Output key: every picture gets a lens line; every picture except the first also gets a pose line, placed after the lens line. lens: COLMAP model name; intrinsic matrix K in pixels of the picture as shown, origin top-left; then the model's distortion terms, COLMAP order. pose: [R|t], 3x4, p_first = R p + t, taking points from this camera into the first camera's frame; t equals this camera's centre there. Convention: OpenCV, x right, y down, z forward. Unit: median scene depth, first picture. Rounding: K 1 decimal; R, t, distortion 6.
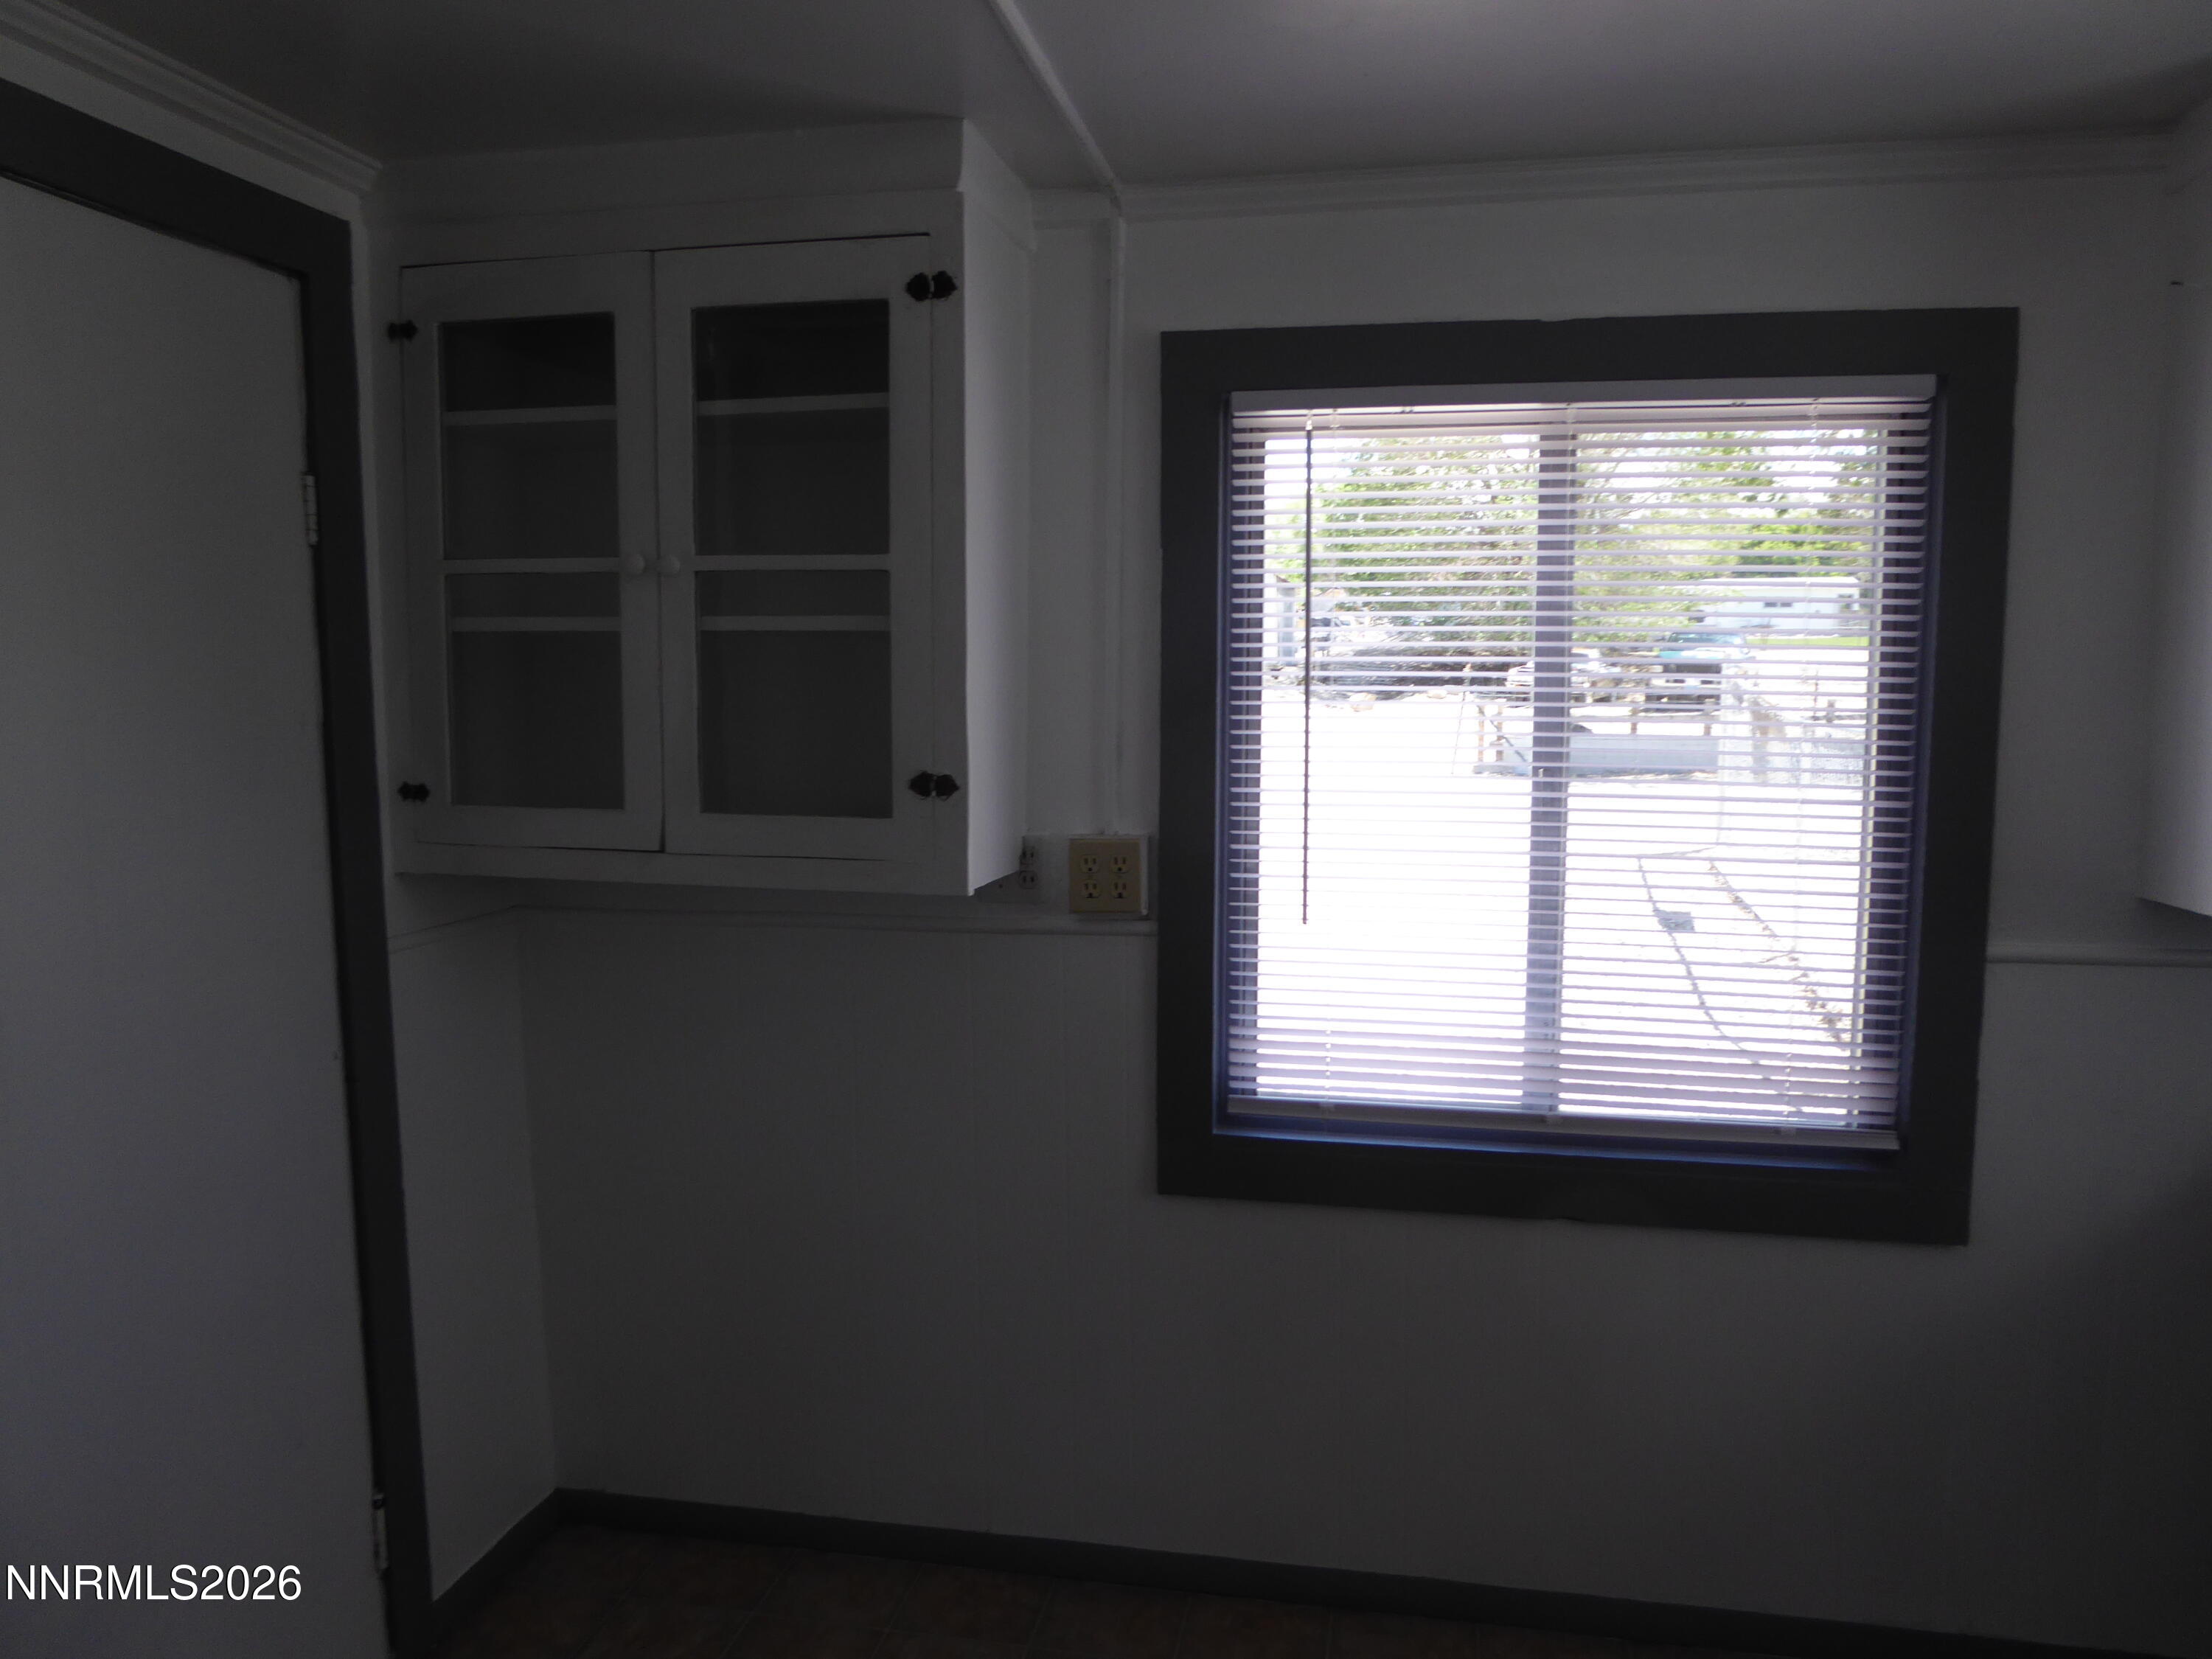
lens RADIAL K [[1572.4, 0, 1106.0], [0, 1572.4, 829.5], [0, 0, 1]] dist [-0.080429, 0.078097]
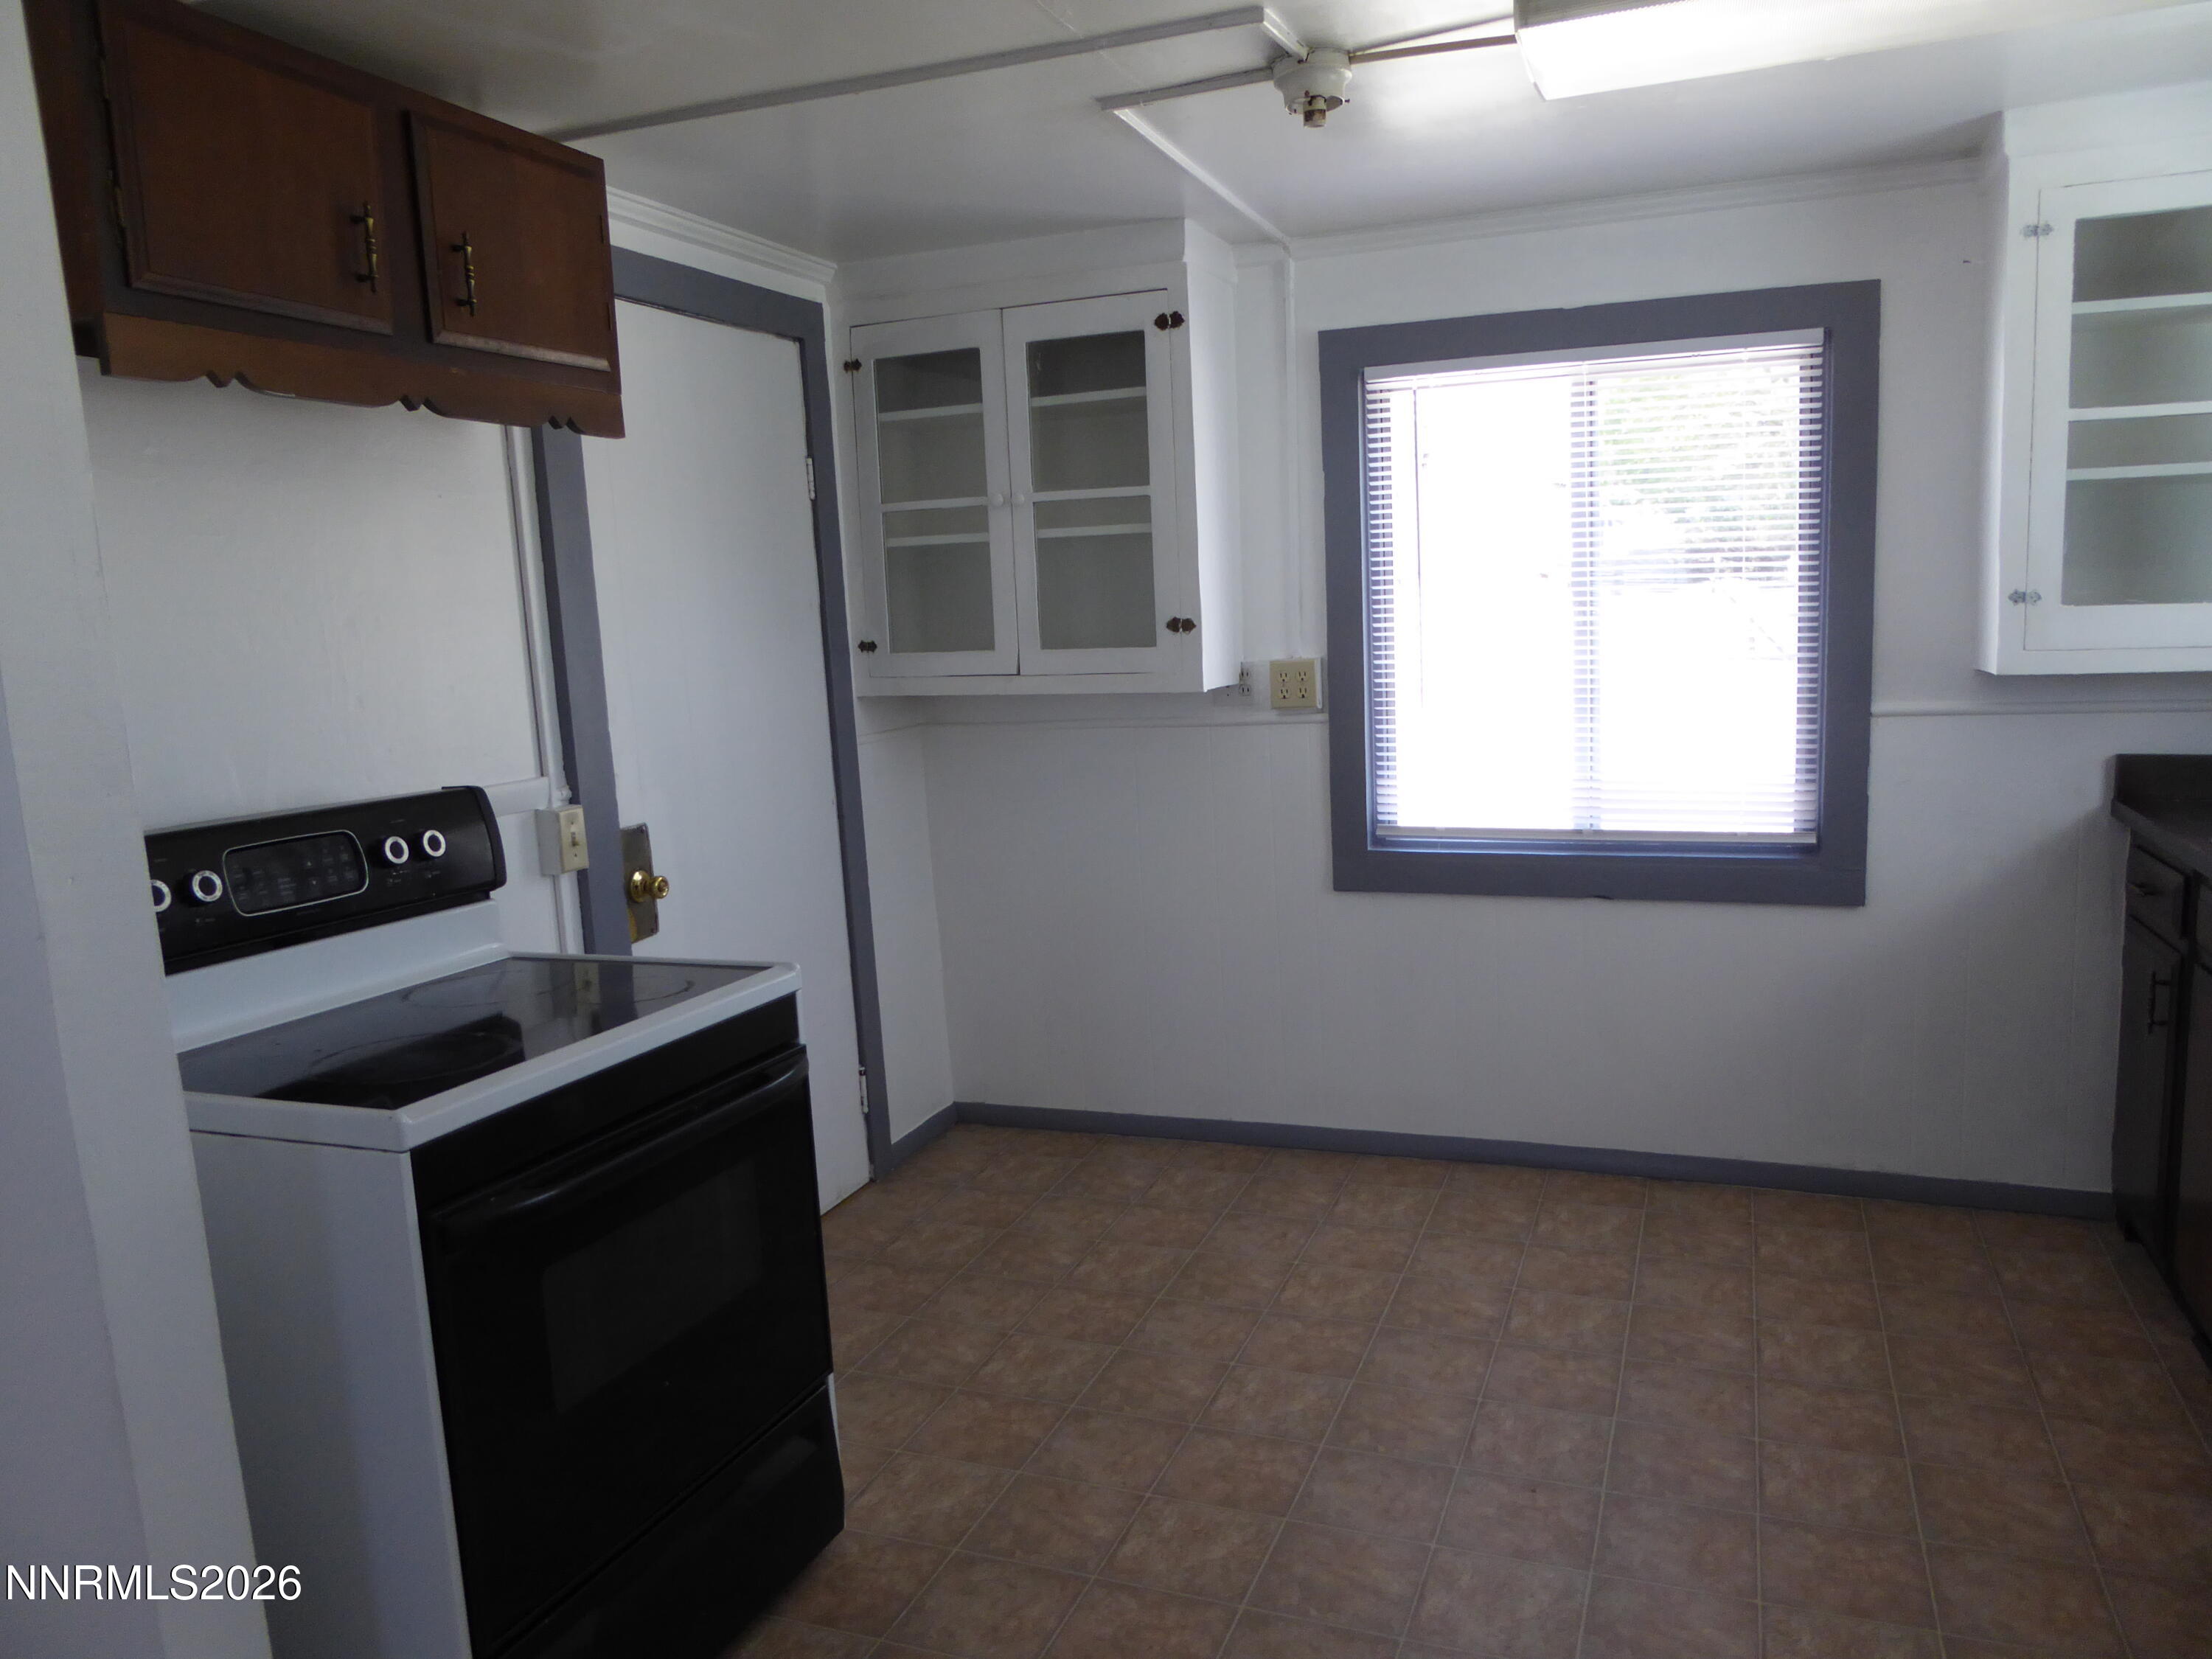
lens RADIAL K [[1572.4, 0, 1106.0], [0, 1572.4, 829.5], [0, 0, 1]] dist [-0.080429, 0.078097]
pose [[0.984281, -0.020388, -0.175431, 0.093934], [0.029712, 0.998273, 0.050687, 0.096191], [0.174095, -0.055102, 0.983186, -0.621131]]
